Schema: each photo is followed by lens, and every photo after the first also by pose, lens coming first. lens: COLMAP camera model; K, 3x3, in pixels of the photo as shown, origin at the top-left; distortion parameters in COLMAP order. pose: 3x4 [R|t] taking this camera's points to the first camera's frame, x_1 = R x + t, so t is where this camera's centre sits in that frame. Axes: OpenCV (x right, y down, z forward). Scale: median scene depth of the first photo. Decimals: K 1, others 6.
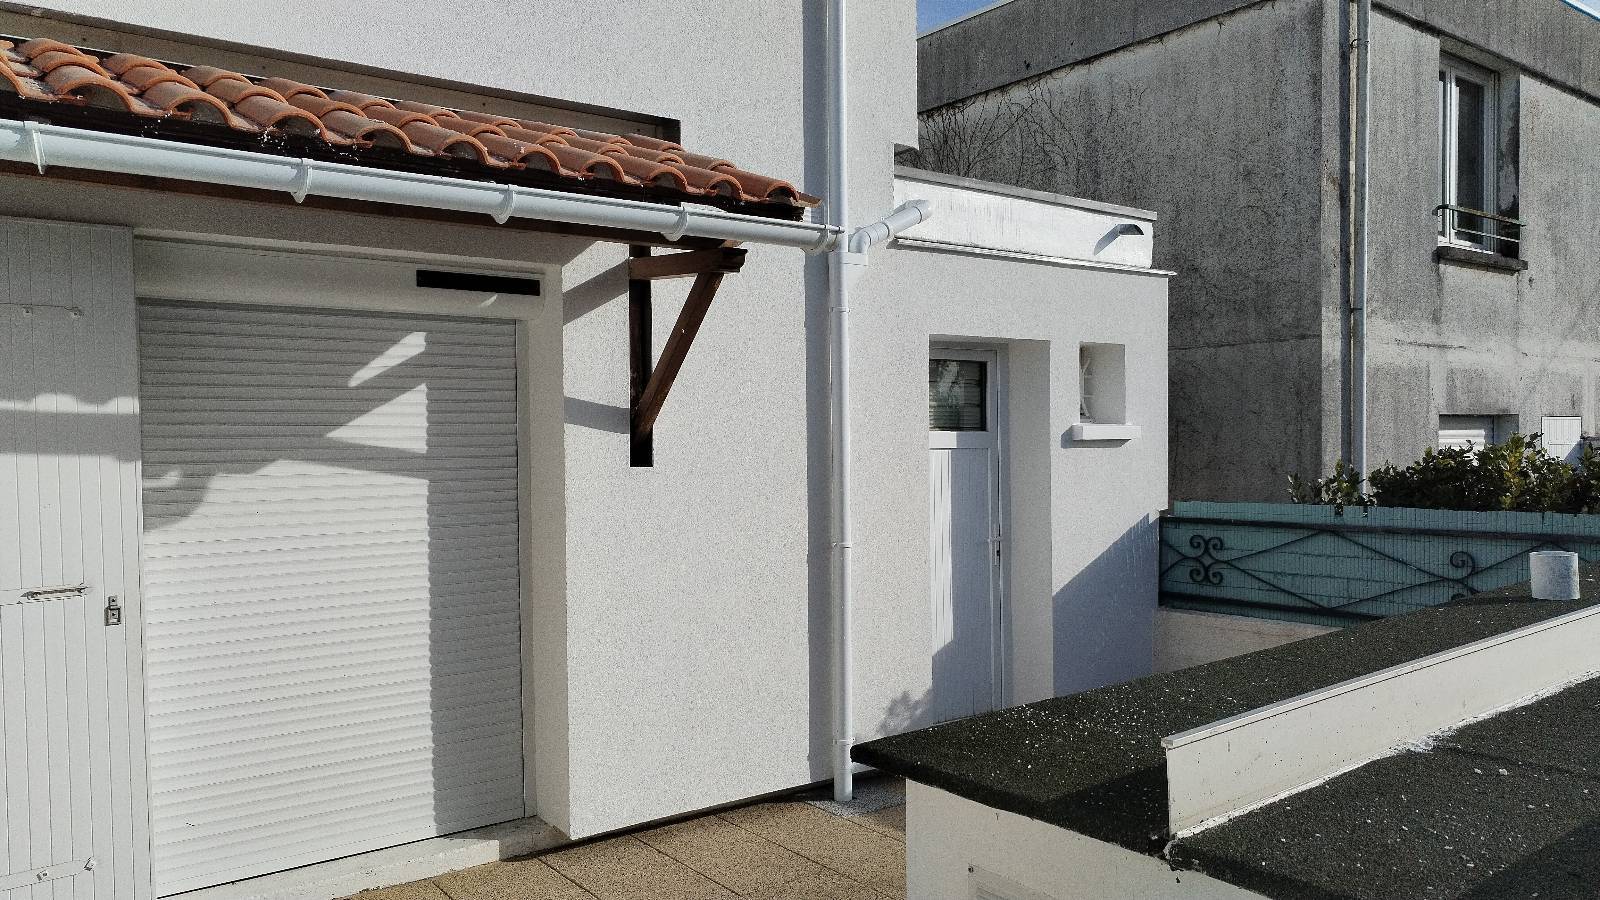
lens RADIAL K [[1177.7, 0, 799.4], [0, 1177.7, 459.7], [0, 0, 1]] dist [0.006826, -0.000429]
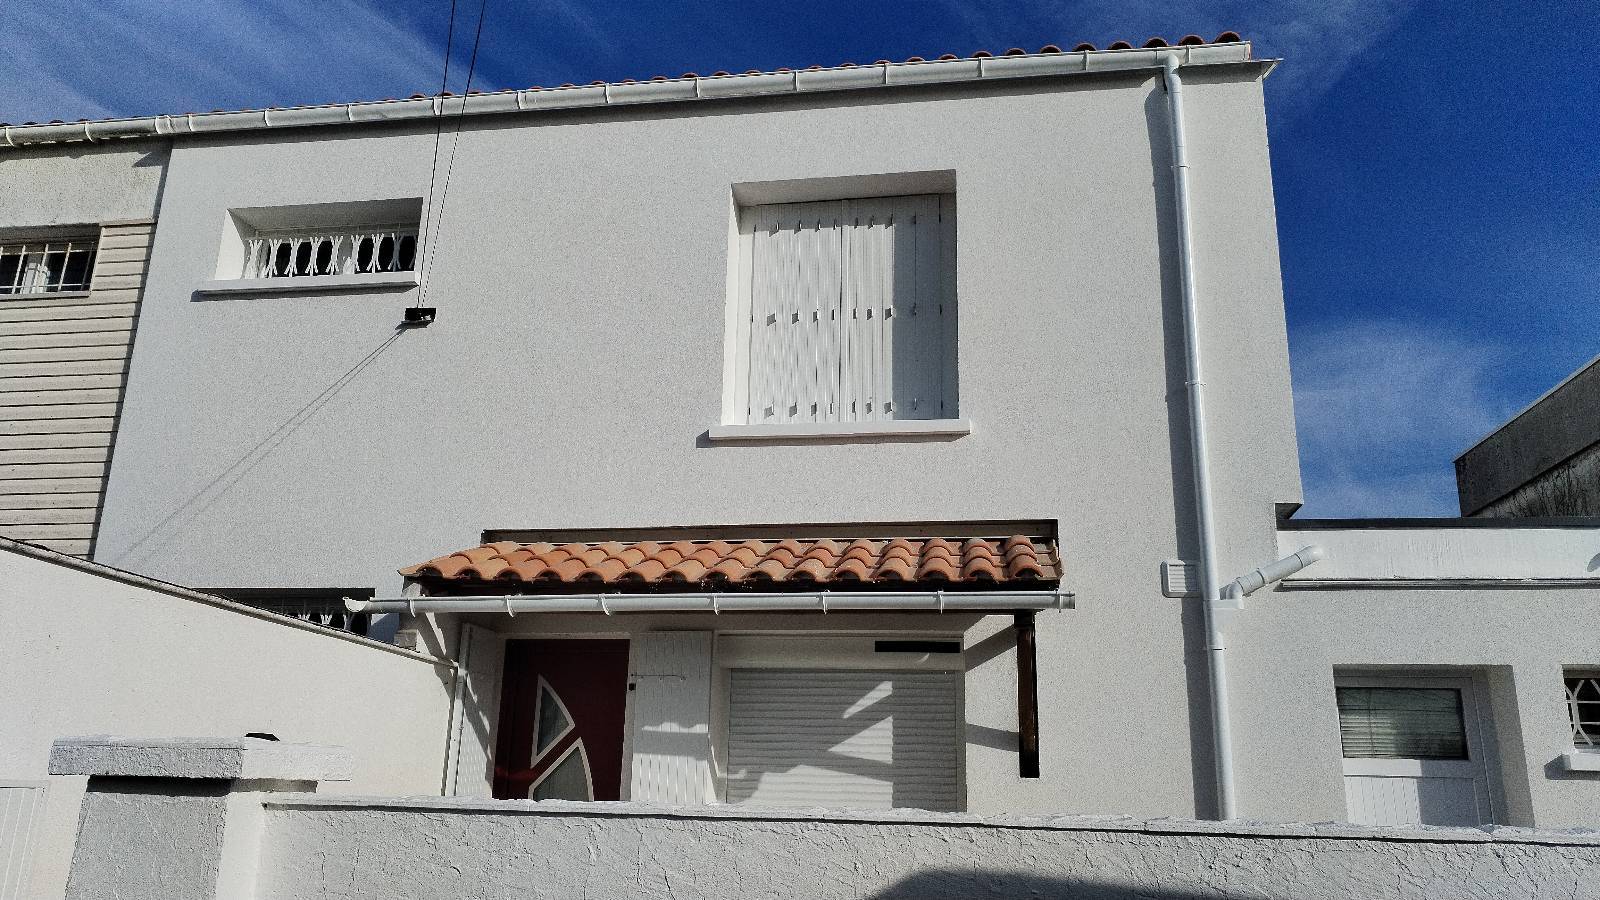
lens RADIAL K [[1177.7, 0, 800.3], [0, 1177.7, 447.8], [0, 0, 1]] dist [0.006826, -0.000429]
pose [[0.699440, -0.176788, -0.692480, 0.711867], [-0.040003, 0.957720, -0.284908, 0.041577], [0.713570, 0.226978, 0.662796, -0.162903]]
